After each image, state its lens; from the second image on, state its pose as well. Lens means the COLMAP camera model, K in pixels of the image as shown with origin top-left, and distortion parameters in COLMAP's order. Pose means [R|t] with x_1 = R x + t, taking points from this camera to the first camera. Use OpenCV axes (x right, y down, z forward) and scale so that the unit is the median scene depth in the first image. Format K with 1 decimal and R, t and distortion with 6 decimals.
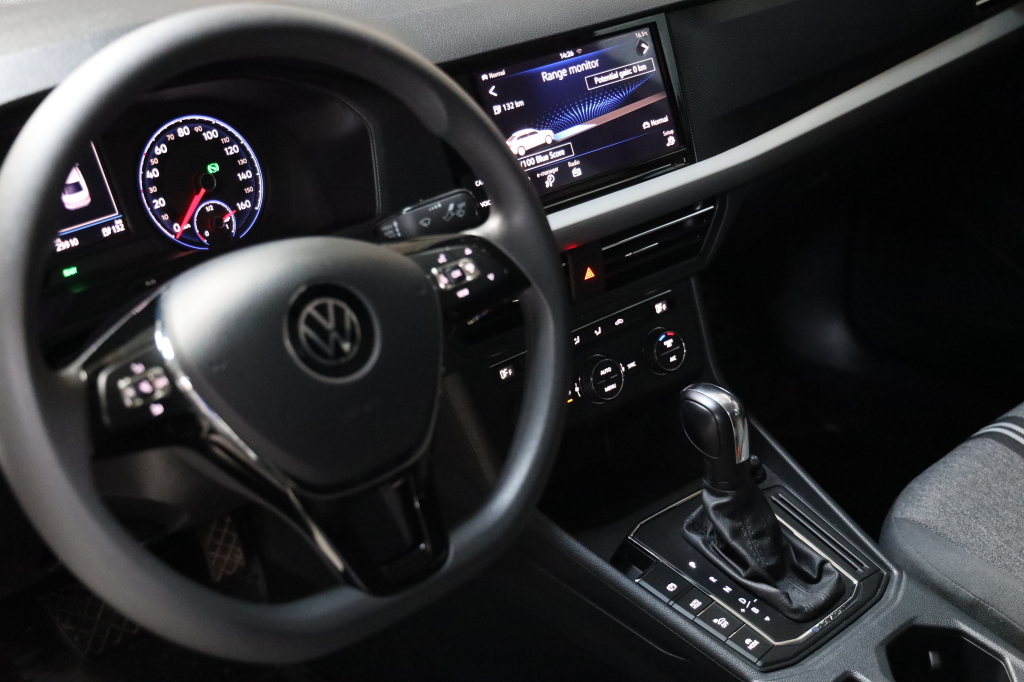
lens RADIAL K [[1373.0, 0, 513.3], [0, 1373.0, 350.6], [0, 0, 1]] dist [0.121187, 0.000000]
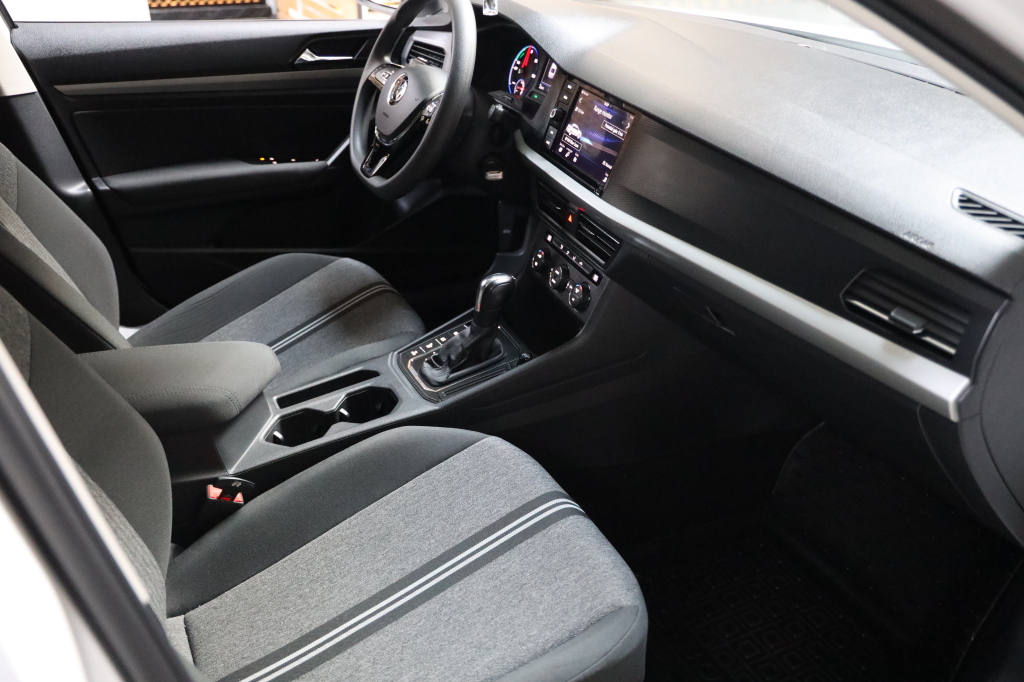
lens RADIAL K [[951.8, 0, 512.2], [0, 951.8, 339.5], [0, 0, 1]] dist [0.032702, 0.000000]
pose [[-0.295179, 0.470767, -0.831413, 1.264599], [-0.452320, 0.697642, 0.555610, -0.642067], [0.841591, 0.540069, 0.007008, 1.065395]]
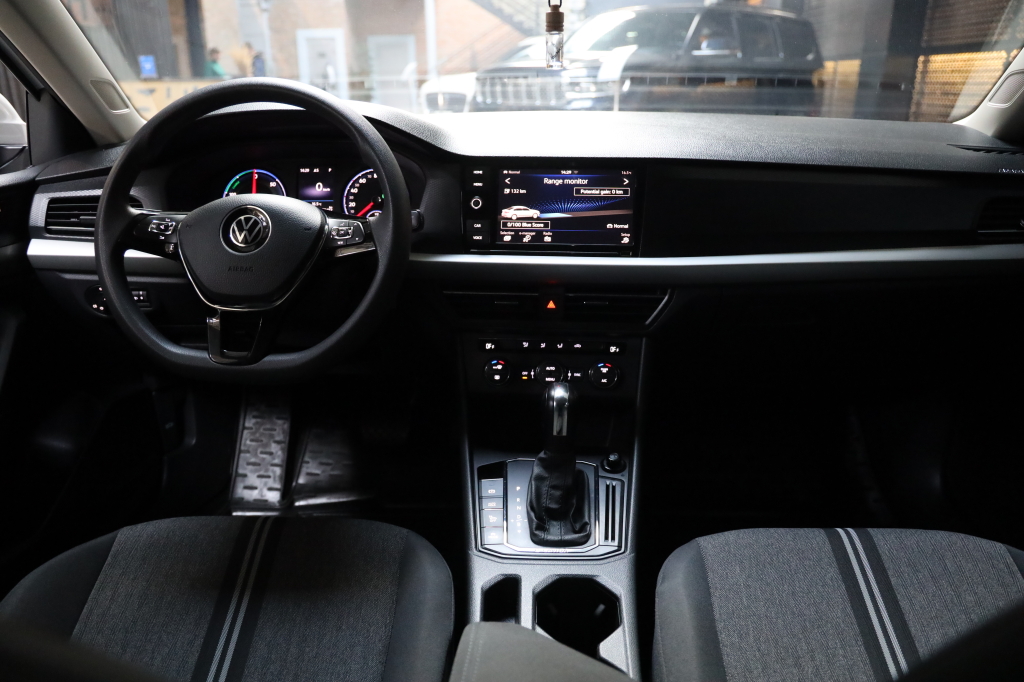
lens RADIAL K [[754.1, 0, 512.2], [0, 754.1, 342.7], [0, 0, 1]] dist [-0.044293, -0.000268]
pose [[0.705045, 0.265408, -0.657625, 0.655989], [-0.352100, 0.935962, 0.000251, 0.002343], [0.615579, 0.231373, 0.753345, 0.322396]]
